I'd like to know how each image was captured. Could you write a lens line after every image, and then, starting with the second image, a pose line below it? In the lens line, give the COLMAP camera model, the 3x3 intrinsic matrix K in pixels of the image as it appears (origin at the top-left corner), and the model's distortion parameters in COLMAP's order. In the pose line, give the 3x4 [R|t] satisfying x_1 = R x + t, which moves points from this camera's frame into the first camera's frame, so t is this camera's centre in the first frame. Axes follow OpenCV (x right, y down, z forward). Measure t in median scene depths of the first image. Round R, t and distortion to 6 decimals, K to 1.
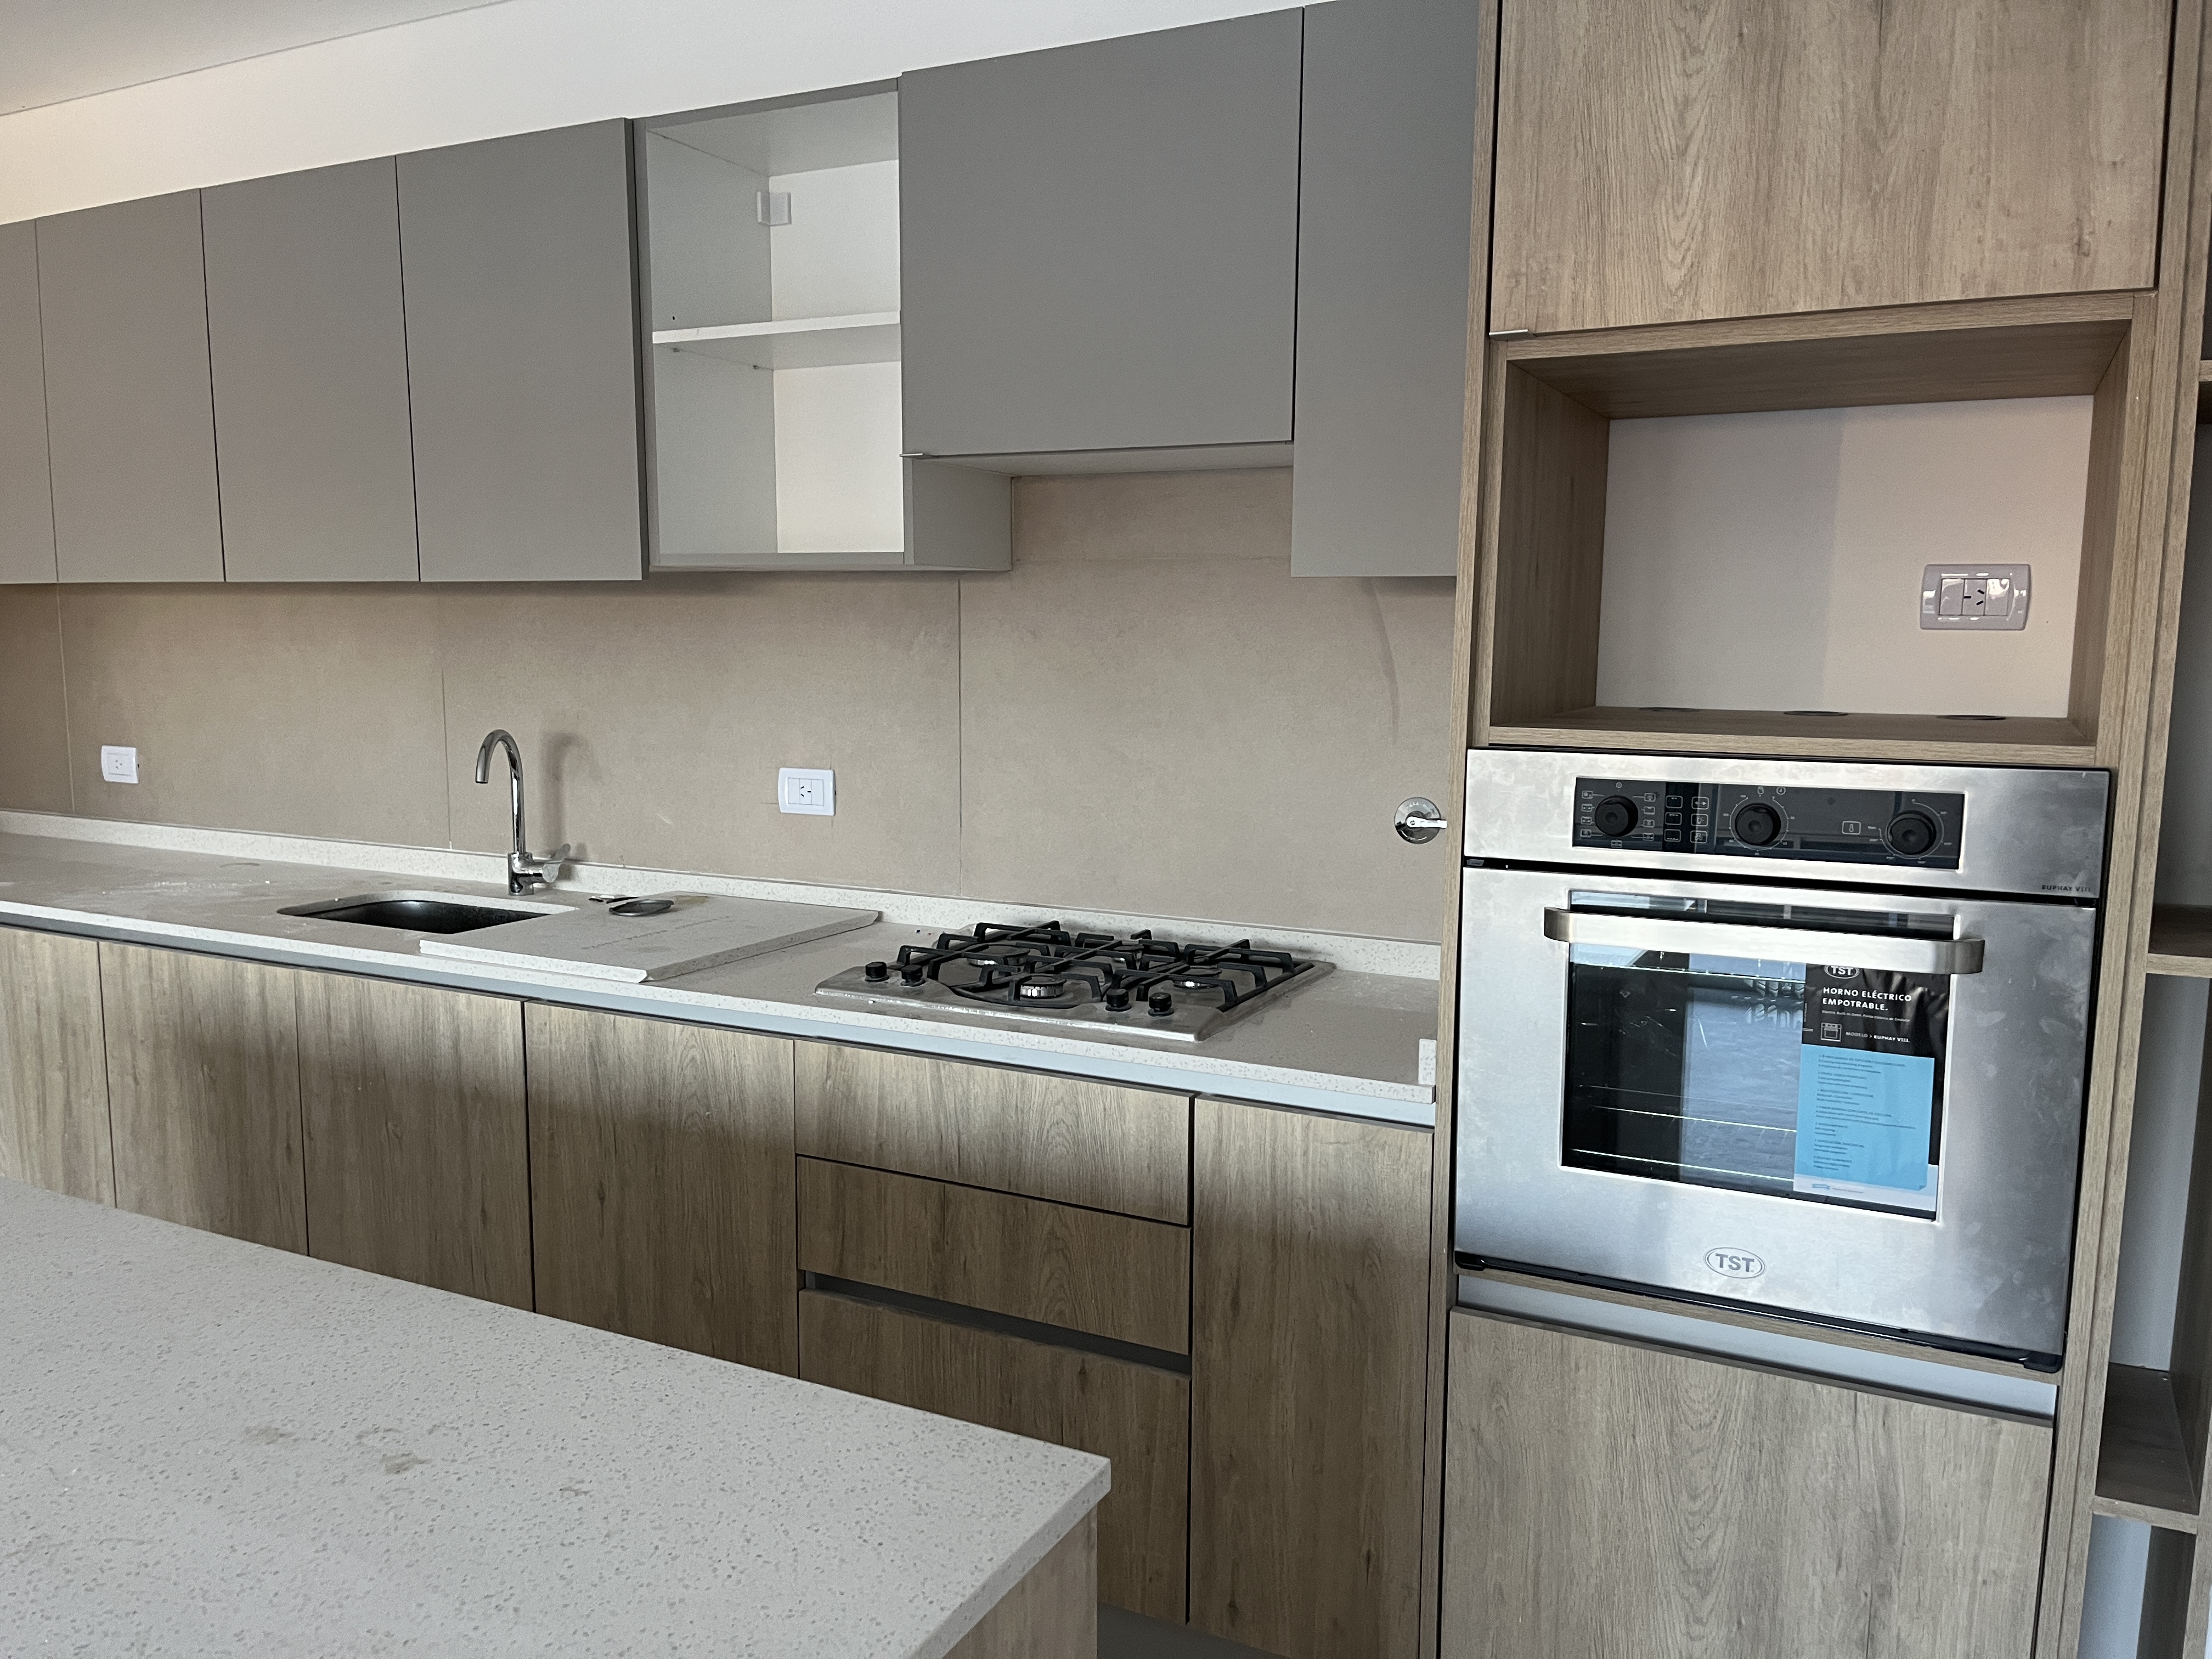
lens RADIAL K [[1674.4, 0, 1107.4], [0, 1674.4, 821.2], [0, 0, 1]] dist [0.075059, -0.109964]
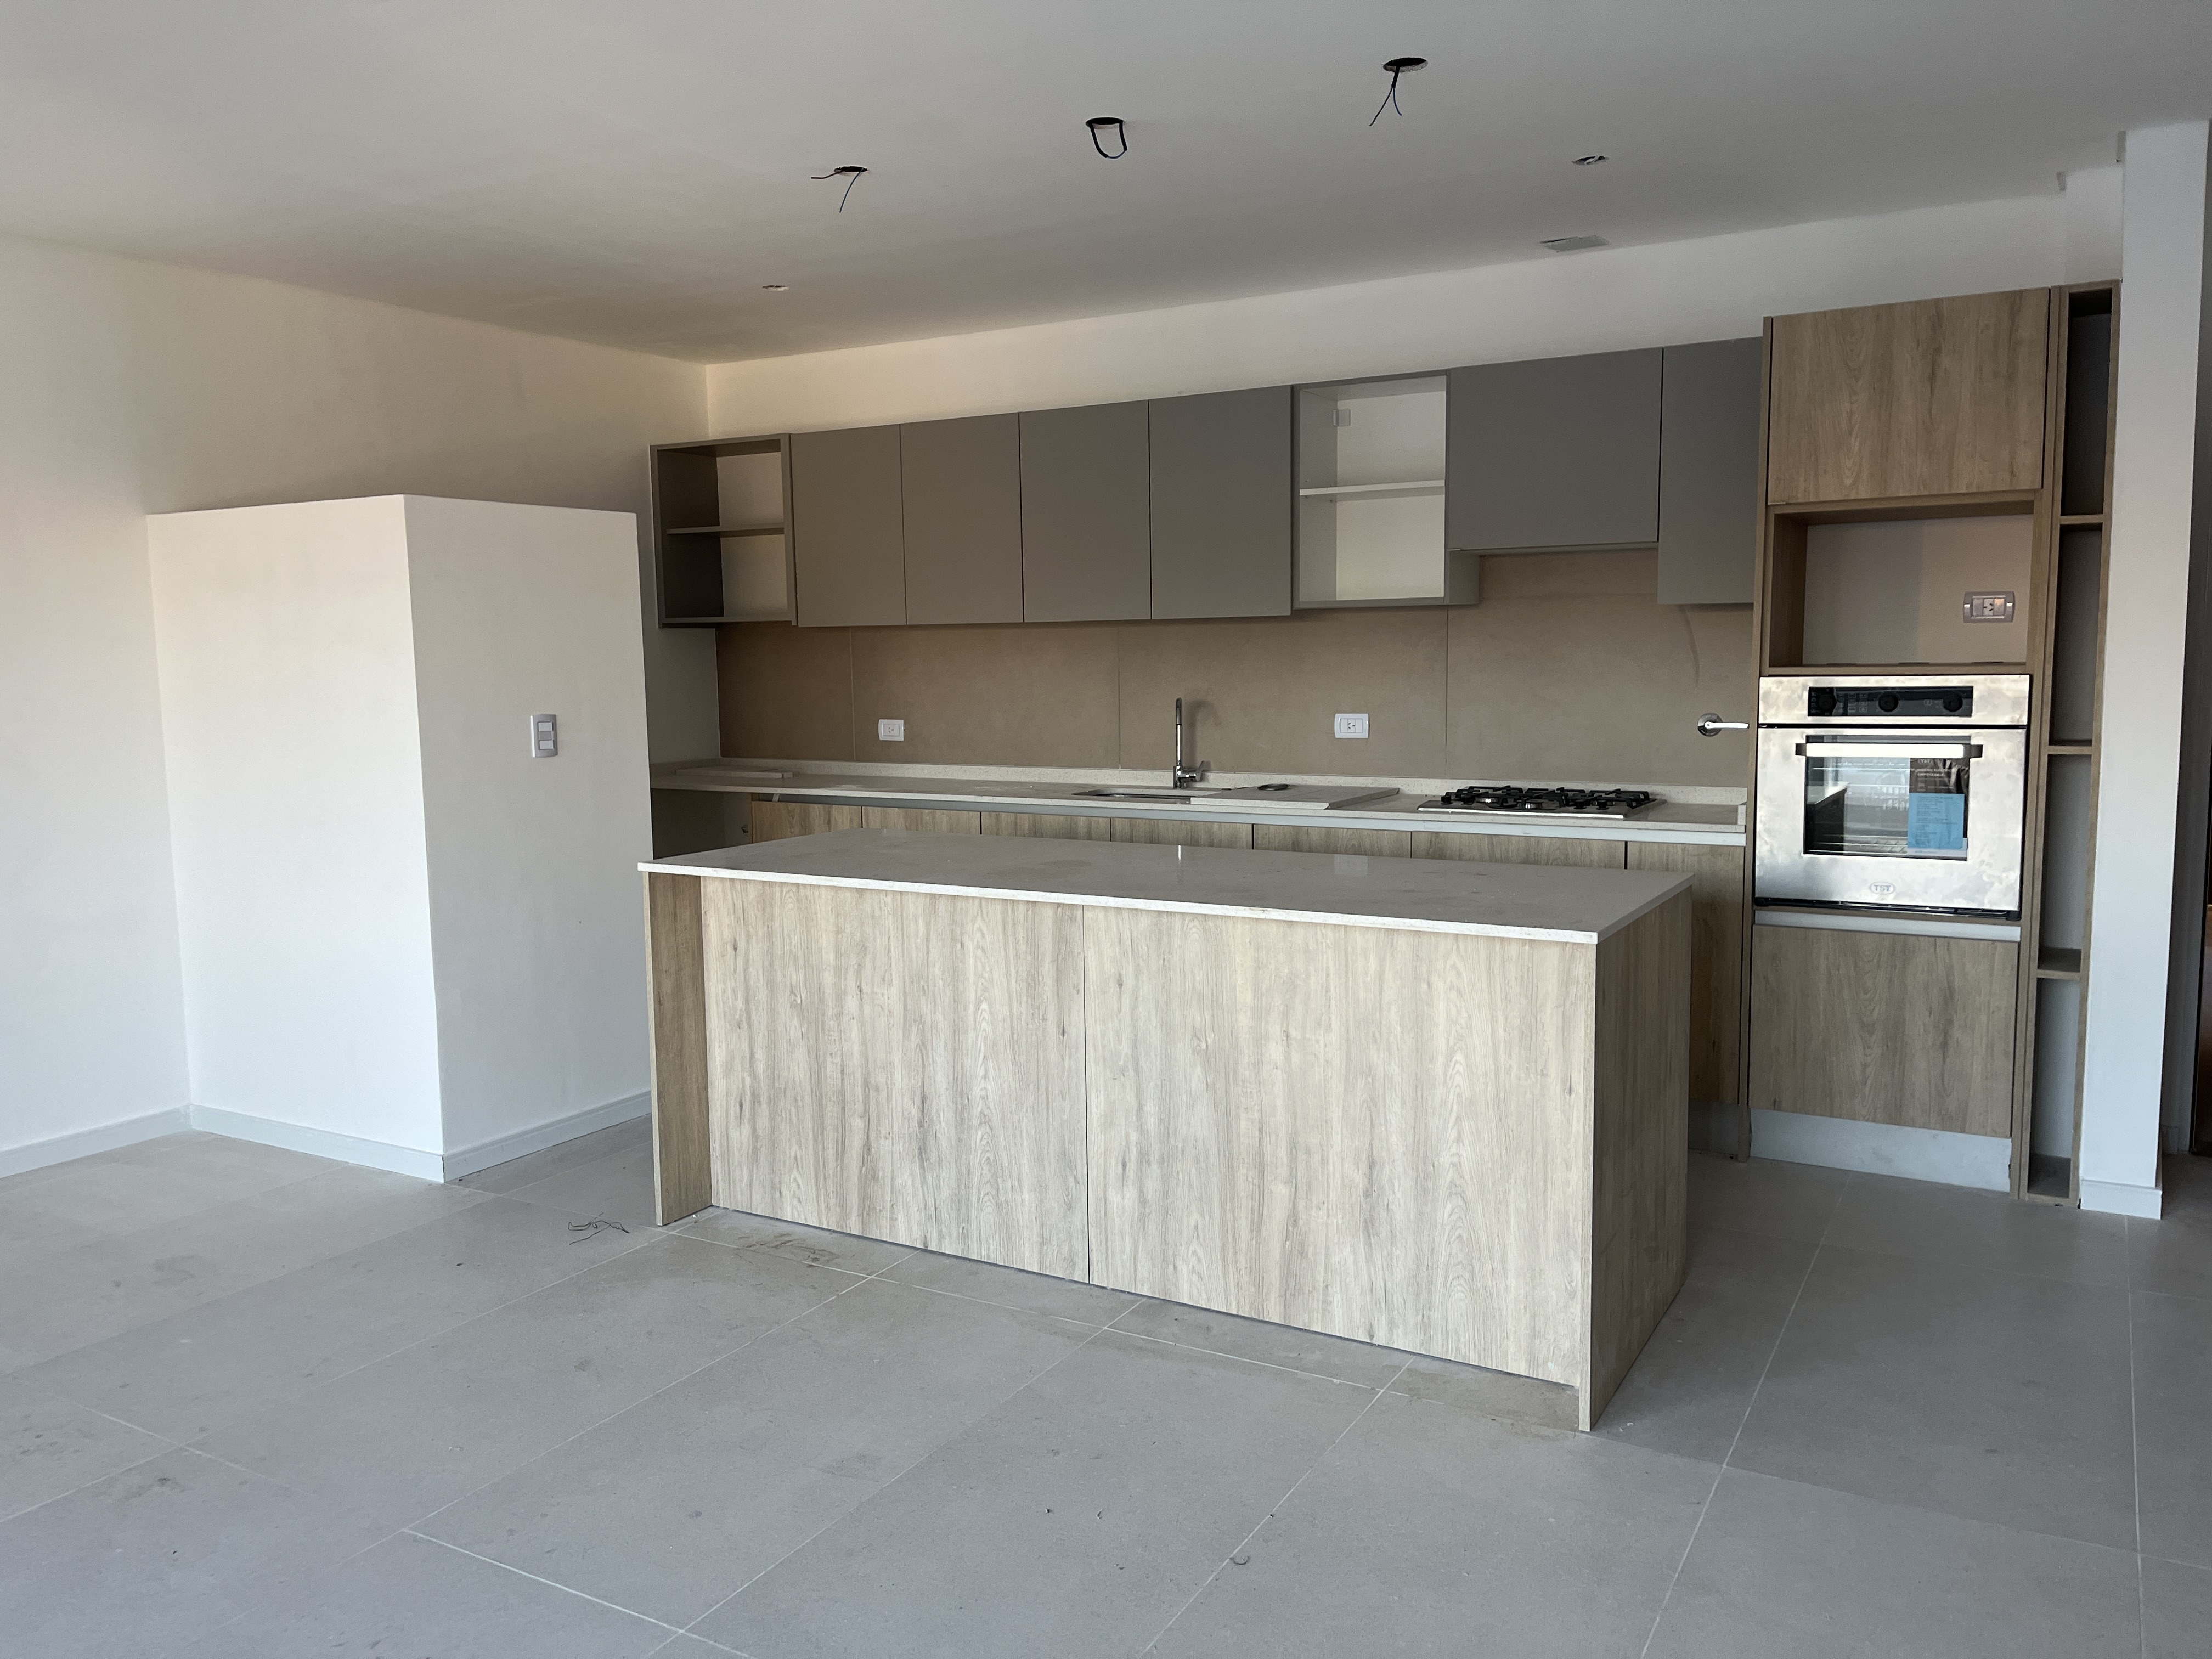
lens RADIAL K [[1666.3, 0, 1104.1], [0, 1666.3, 809.8], [0, 0, 1]] dist [0.068286, -0.066633]
pose [[0.997655, -0.017274, -0.066228, -0.544938], [0.016236, 0.999737, -0.016184, 0.164516], [0.066491, 0.015071, 0.997673, -1.396863]]
